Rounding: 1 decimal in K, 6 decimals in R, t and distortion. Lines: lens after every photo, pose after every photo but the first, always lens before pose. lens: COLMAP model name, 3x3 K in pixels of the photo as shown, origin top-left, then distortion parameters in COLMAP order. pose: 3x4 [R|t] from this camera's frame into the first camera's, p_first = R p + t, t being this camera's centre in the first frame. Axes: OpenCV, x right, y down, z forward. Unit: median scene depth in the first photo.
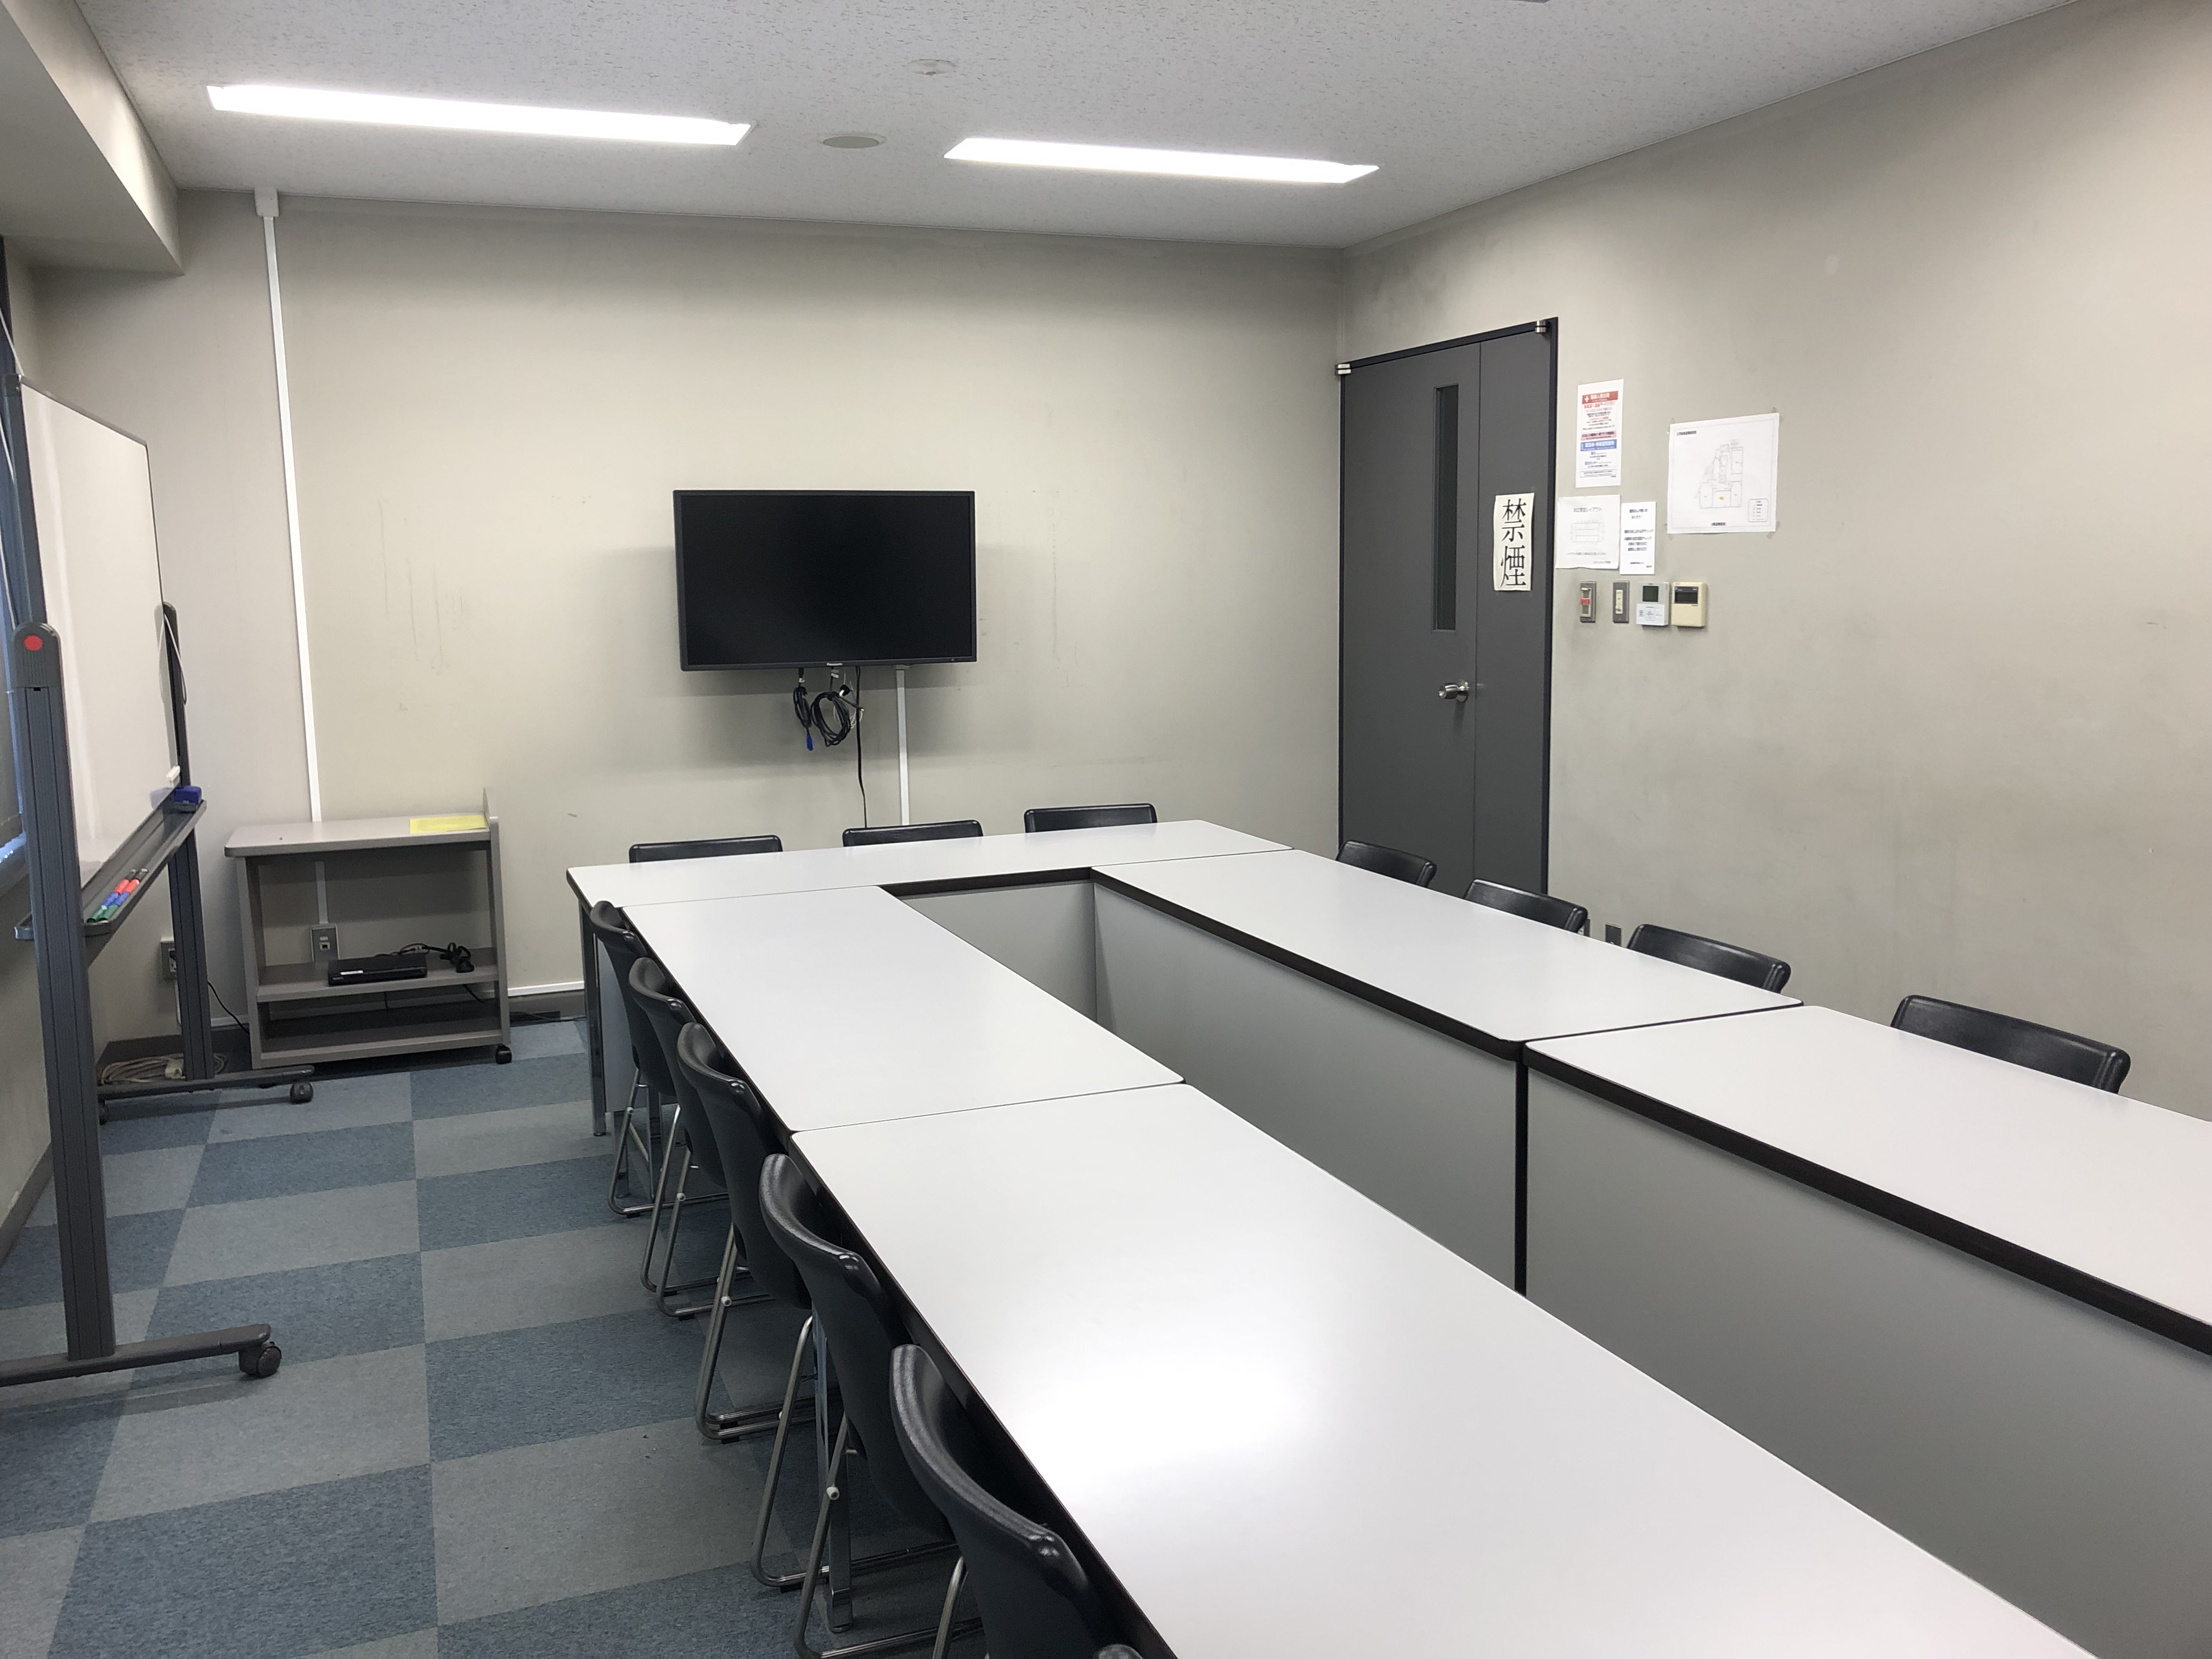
lens RADIAL K [[1842.4, 0, 1095.5], [0, 1842.4, 804.4], [0, 0, 1]] dist [0.121792, -0.235198]
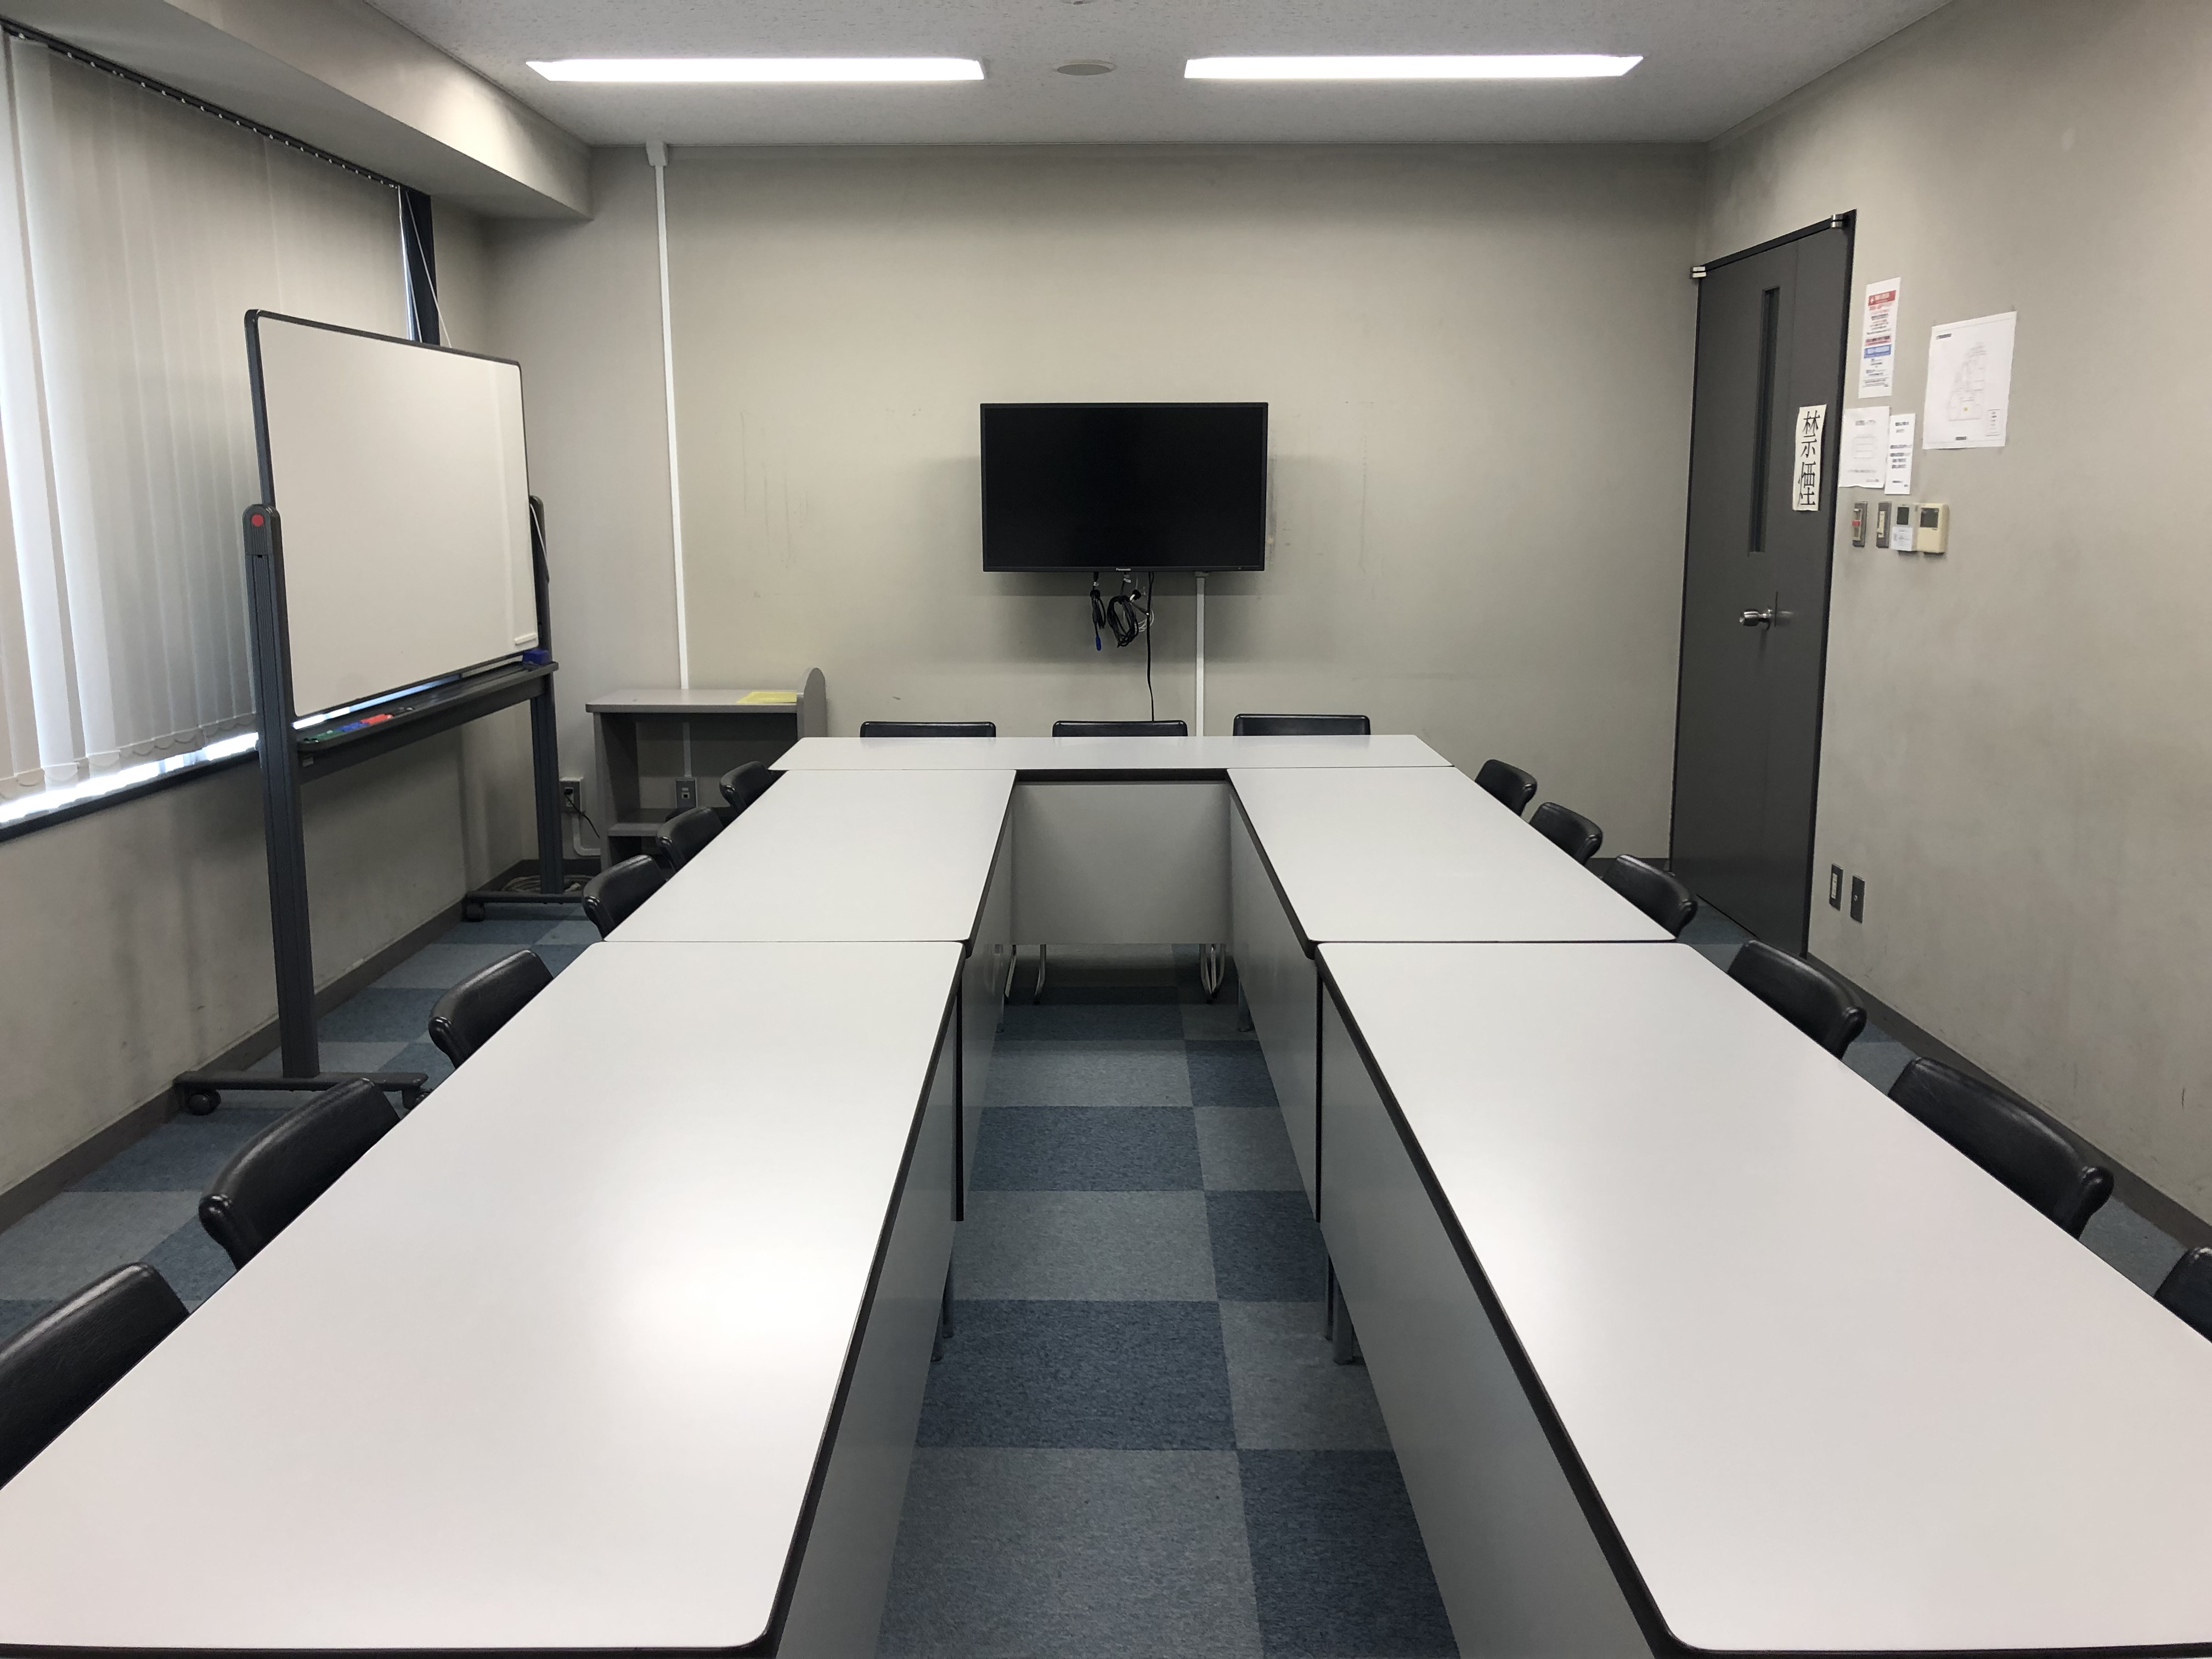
lens RADIAL K [[1848.0, 0, 1106.0], [0, 1848.0, 829.5], [0, 0, 1]] dist [0.037506, -0.010048]
pose [[0.931446, 0.081527, -0.354630, 0.257016], [-0.062053, 0.995890, 0.065967, 0.003653], [0.358550, -0.039439, 0.932677, 0.003674]]
